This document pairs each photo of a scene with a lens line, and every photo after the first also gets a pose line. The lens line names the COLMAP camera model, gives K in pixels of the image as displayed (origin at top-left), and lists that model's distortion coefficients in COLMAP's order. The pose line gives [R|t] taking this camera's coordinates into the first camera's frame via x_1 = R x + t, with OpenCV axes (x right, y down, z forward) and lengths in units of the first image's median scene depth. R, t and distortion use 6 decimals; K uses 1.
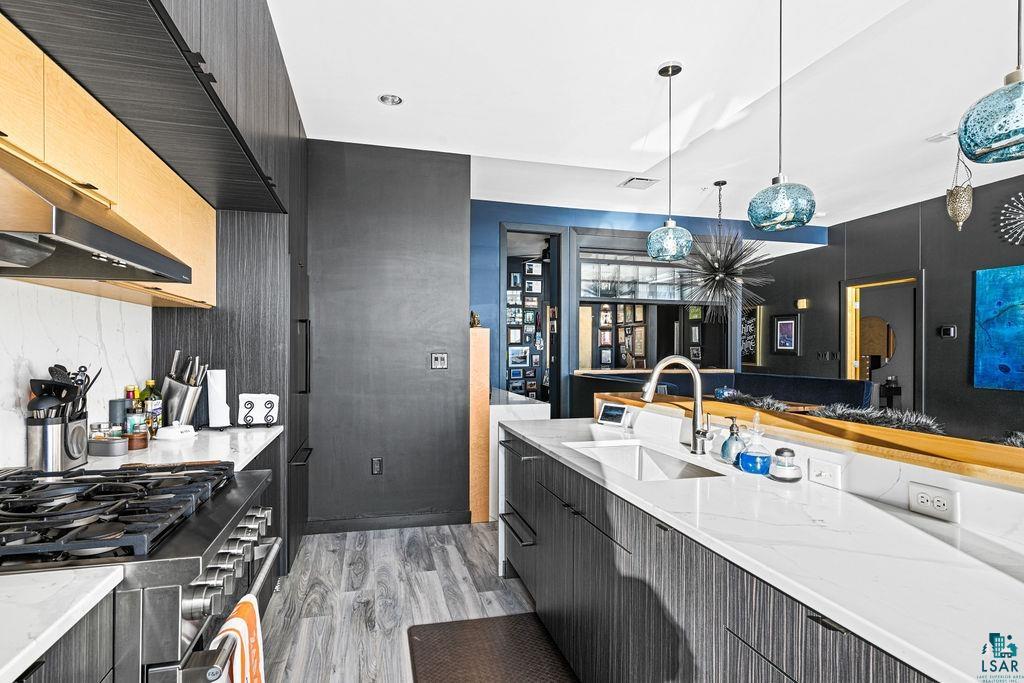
lens RADIAL K [[524.1, 0, 512.3], [0, 524.1, 350.2], [0, 0, 1]] dist [-0.001233, 0.000242]
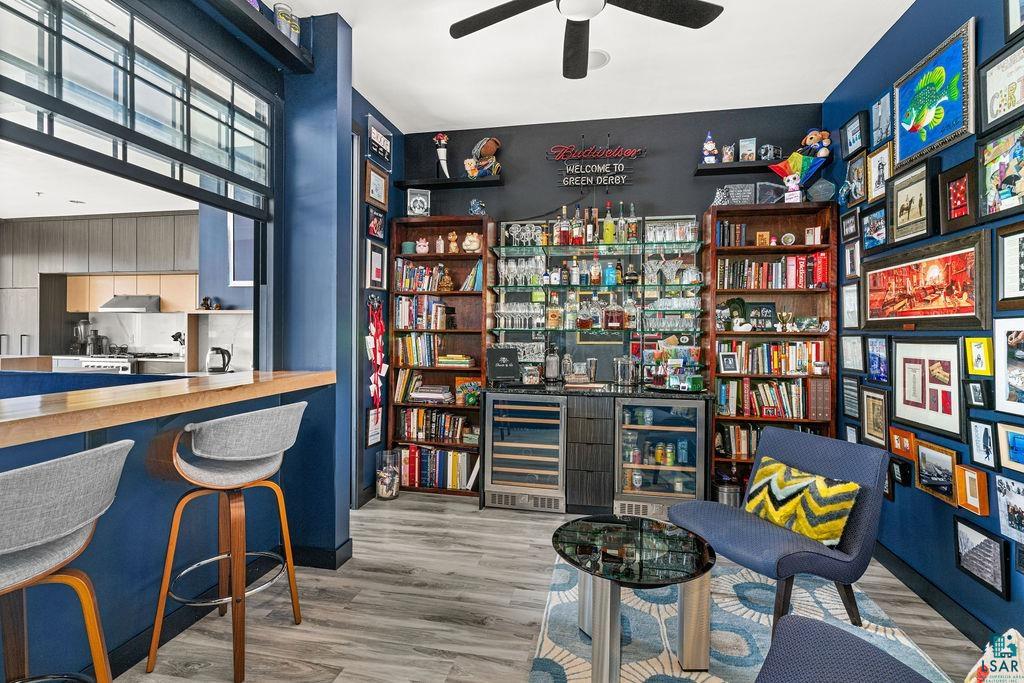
lens RADIAL K [[492.3, 0, 513.8], [0, 492.3, 341.7], [0, 0, 1]] dist [-0.004955, 0.002026]
pose [[-0.444349, 0.010723, -0.895790, 0.334717], [-0.011045, 0.999787, 0.017447, 0.002252], [0.895786, 0.017647, -0.444136, 1.147797]]
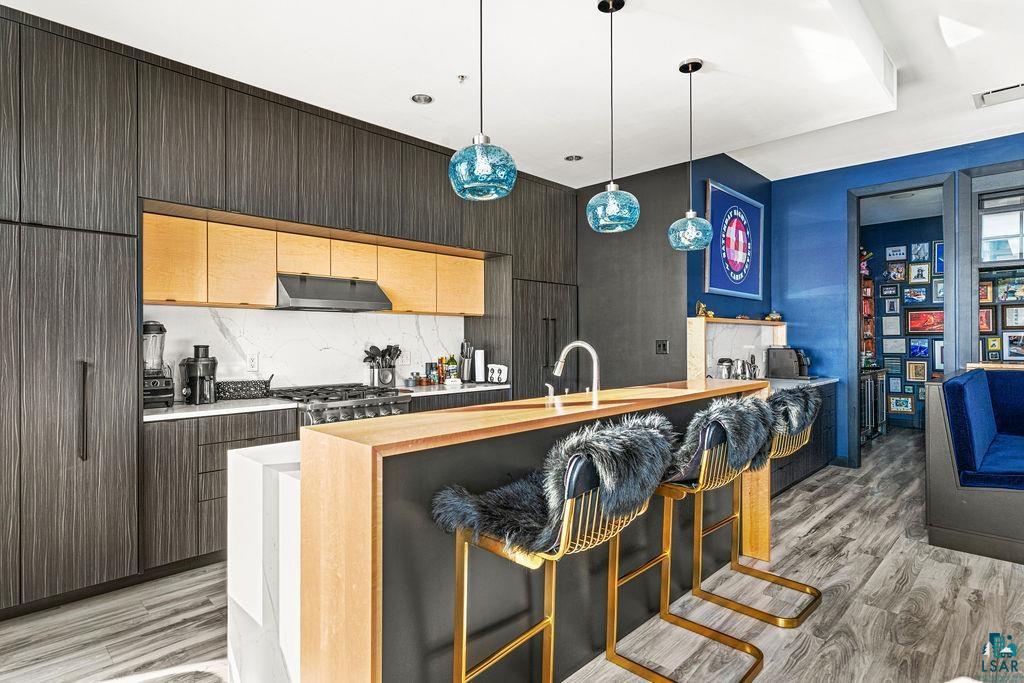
lens RADIAL K [[539.5, 0, 513.5], [0, 539.5, 340.4], [0, 0, 1]] dist [0.000213, 0.001263]
pose [[0.506754, -0.003924, -0.862082, 0.368007], [0.005329, 0.999985, -0.001419, 0.002872], [0.862075, -0.003875, 0.506767, 0.057400]]
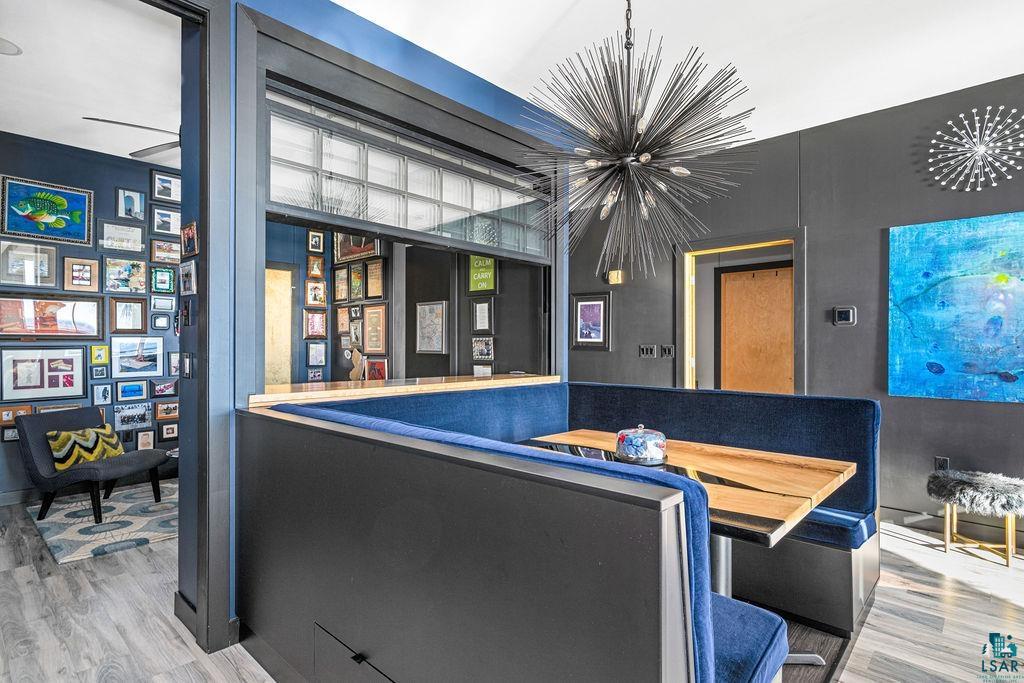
lens RADIAL K [[524.1, 0, 511.3], [0, 524.1, 345.5], [0, 0, 1]] dist [-0.001233, 0.000242]
pose [[0.848750, -0.001576, 0.528792, 0.065347], [0.002081, 0.999998, -0.000360, 0.002991], [-0.528790, 0.001406, 0.848752, 0.484160]]
